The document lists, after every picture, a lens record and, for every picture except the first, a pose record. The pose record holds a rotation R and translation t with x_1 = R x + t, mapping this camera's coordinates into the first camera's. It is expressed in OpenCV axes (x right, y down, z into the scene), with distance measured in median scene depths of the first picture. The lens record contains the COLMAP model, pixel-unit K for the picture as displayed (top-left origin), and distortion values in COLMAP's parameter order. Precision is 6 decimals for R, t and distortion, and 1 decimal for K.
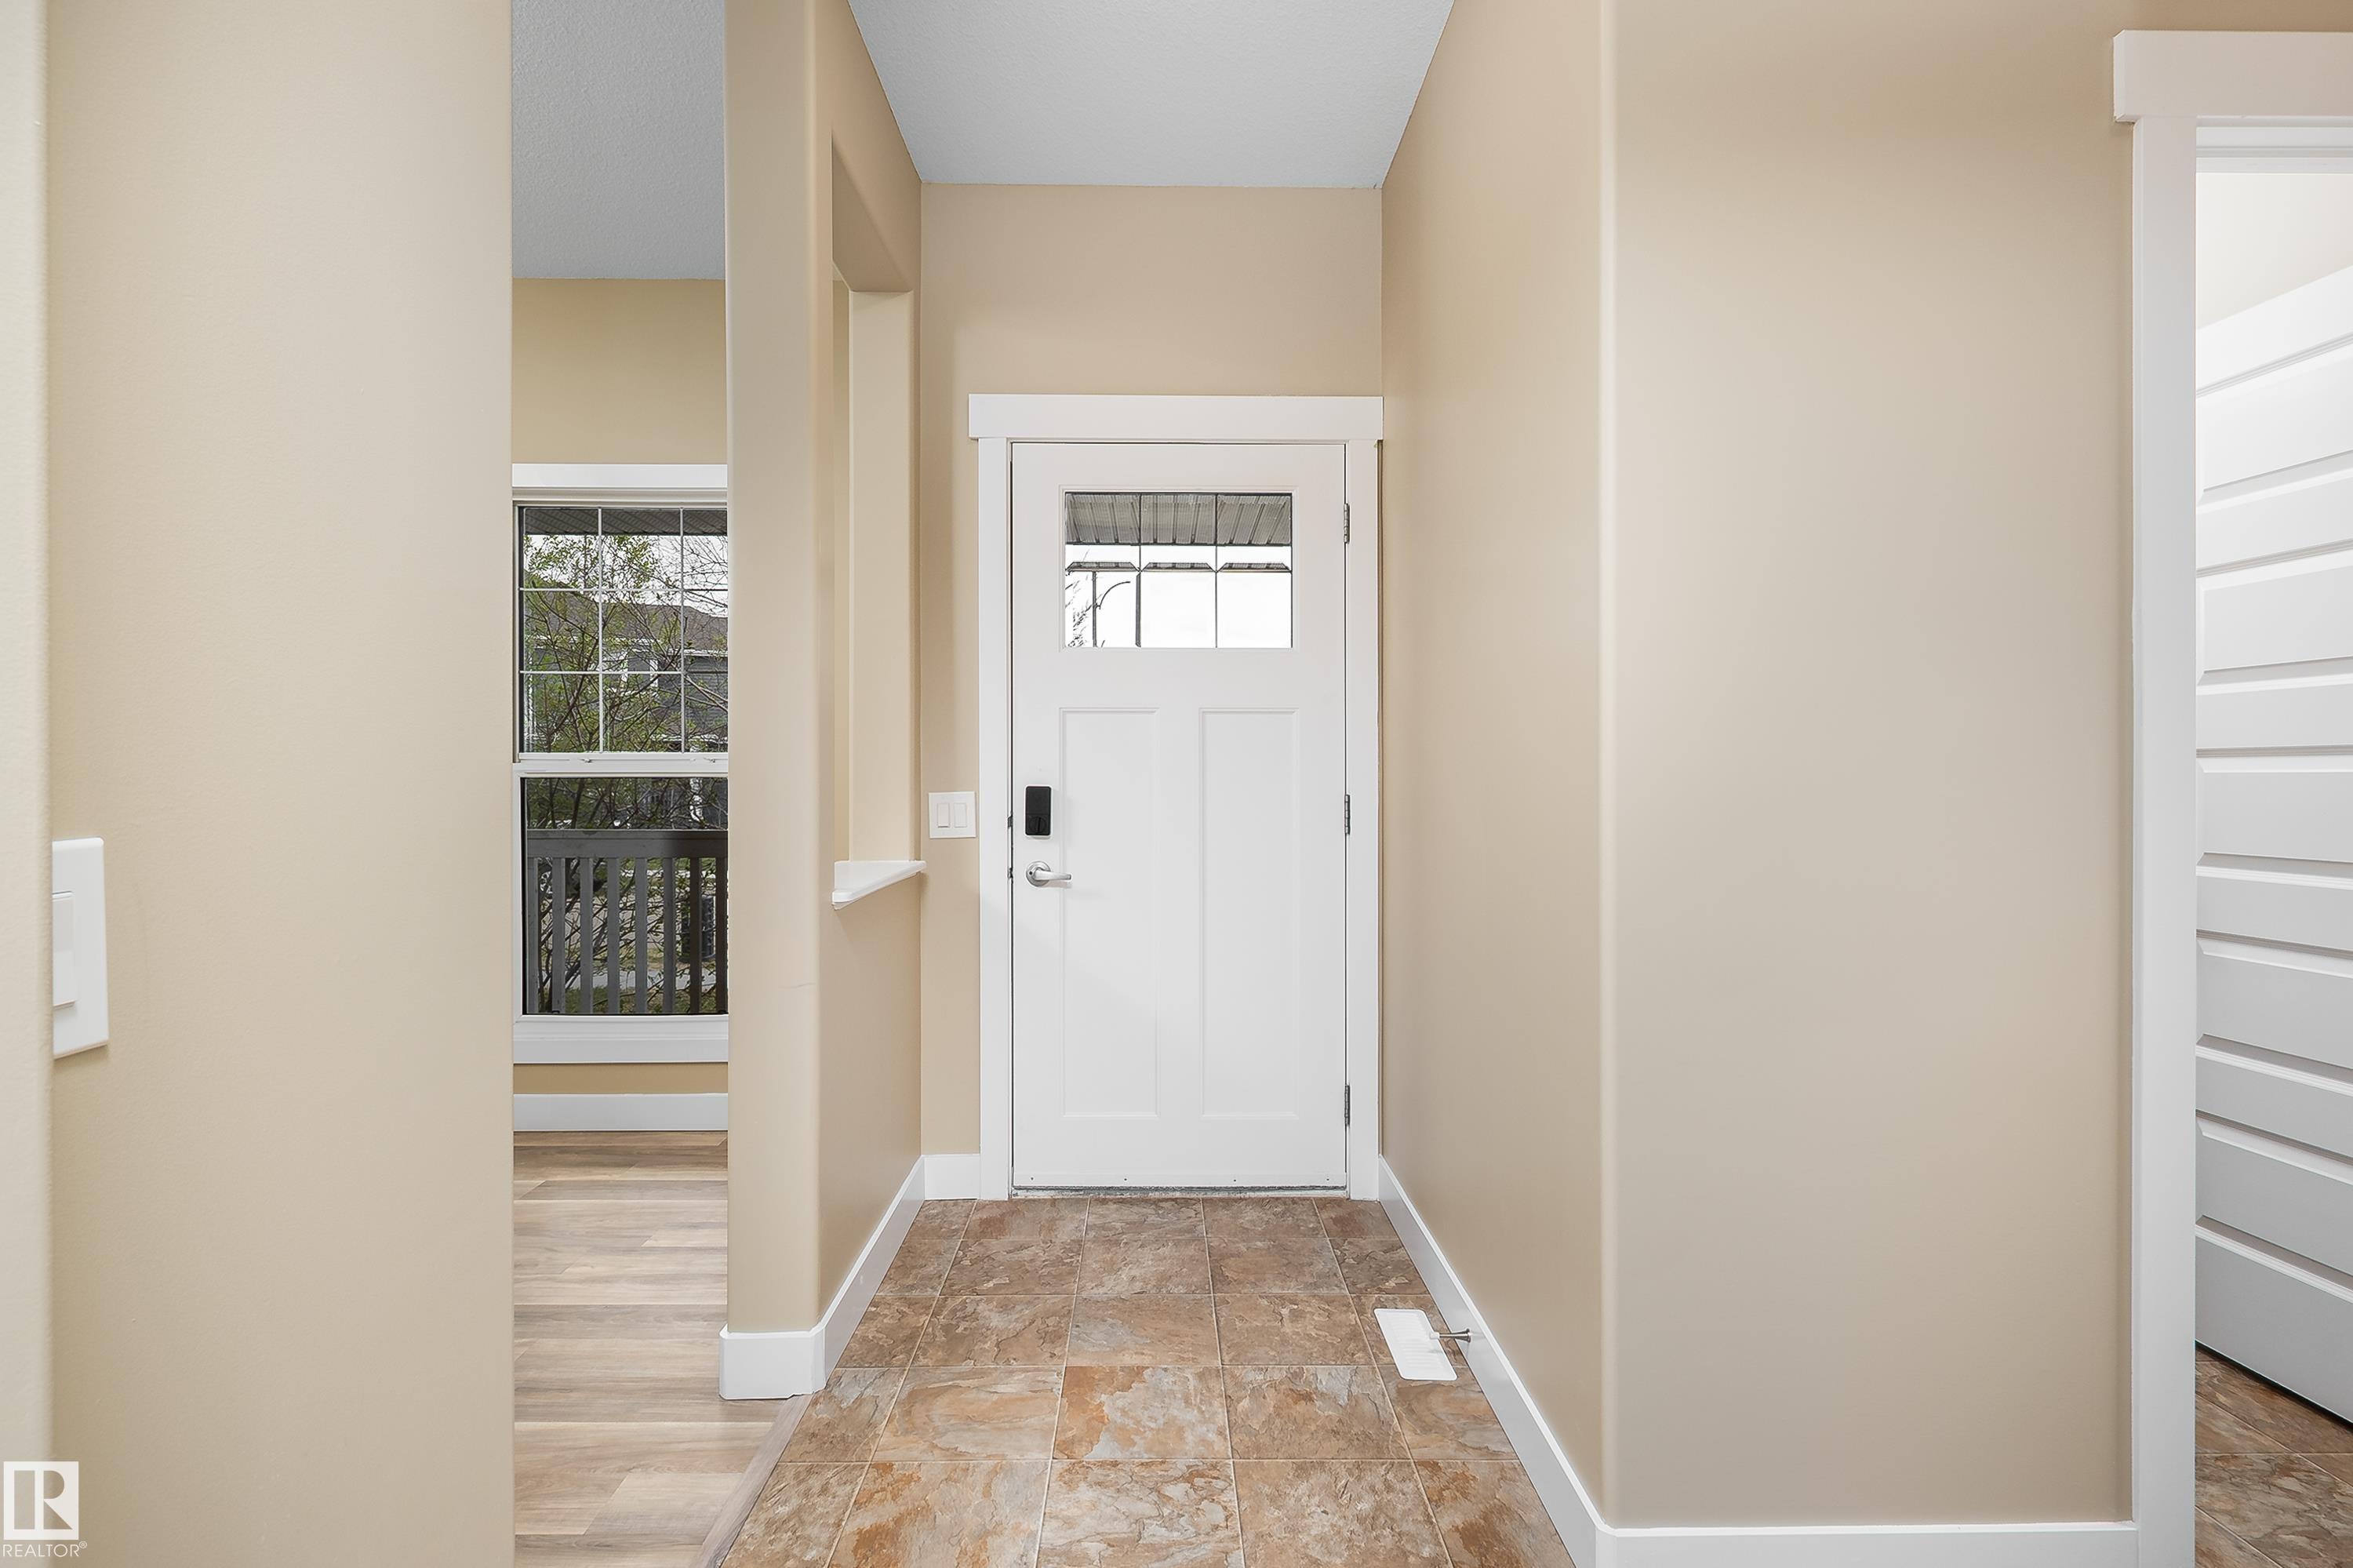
lens RADIAL K [[1196.4, 0, 1194.0], [0, 1196.4, 785.9], [0, 0, 1]] dist [0.006058, 0.000136]
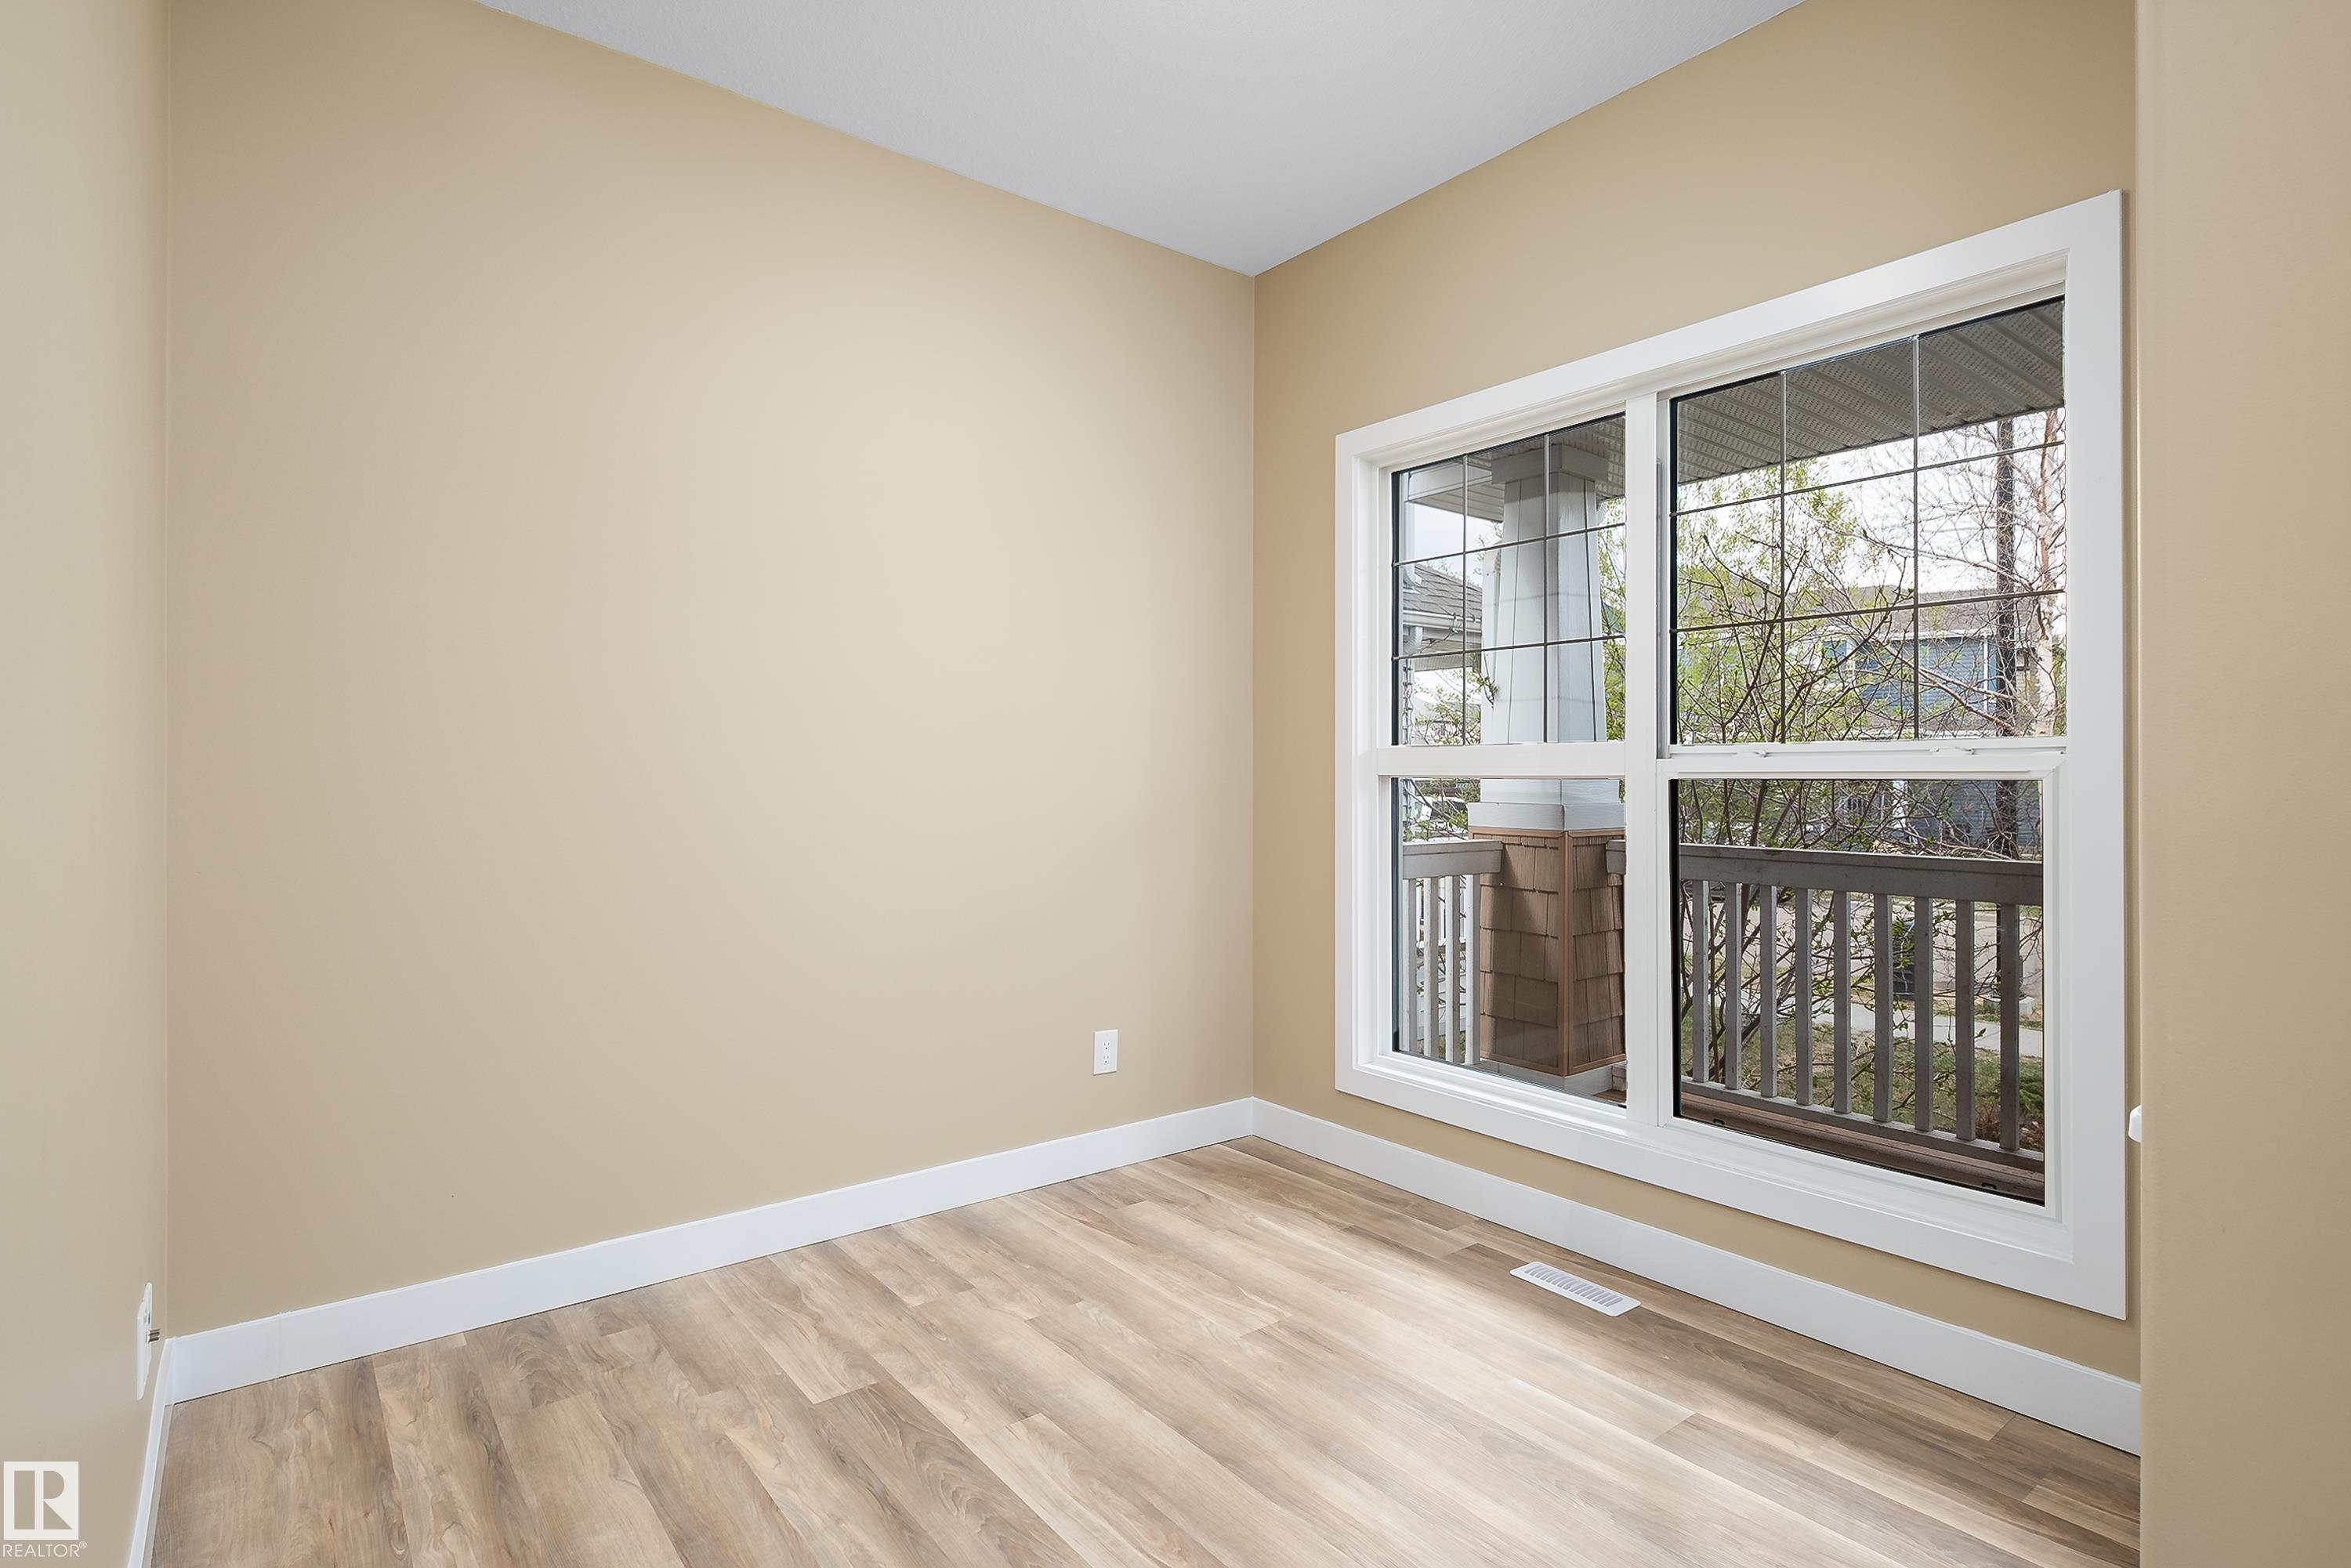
lens RADIAL K [[1195.3, 0, 1193.5], [0, 1195.3, 784.0], [0, 0, 1]] dist [0.006058, 0.000136]
pose [[0.602983, 0.002102, -0.797751, -0.165245], [-0.004282, 0.999991, -0.000601, -0.002670], [0.797743, 0.003778, 0.602986, 0.343046]]
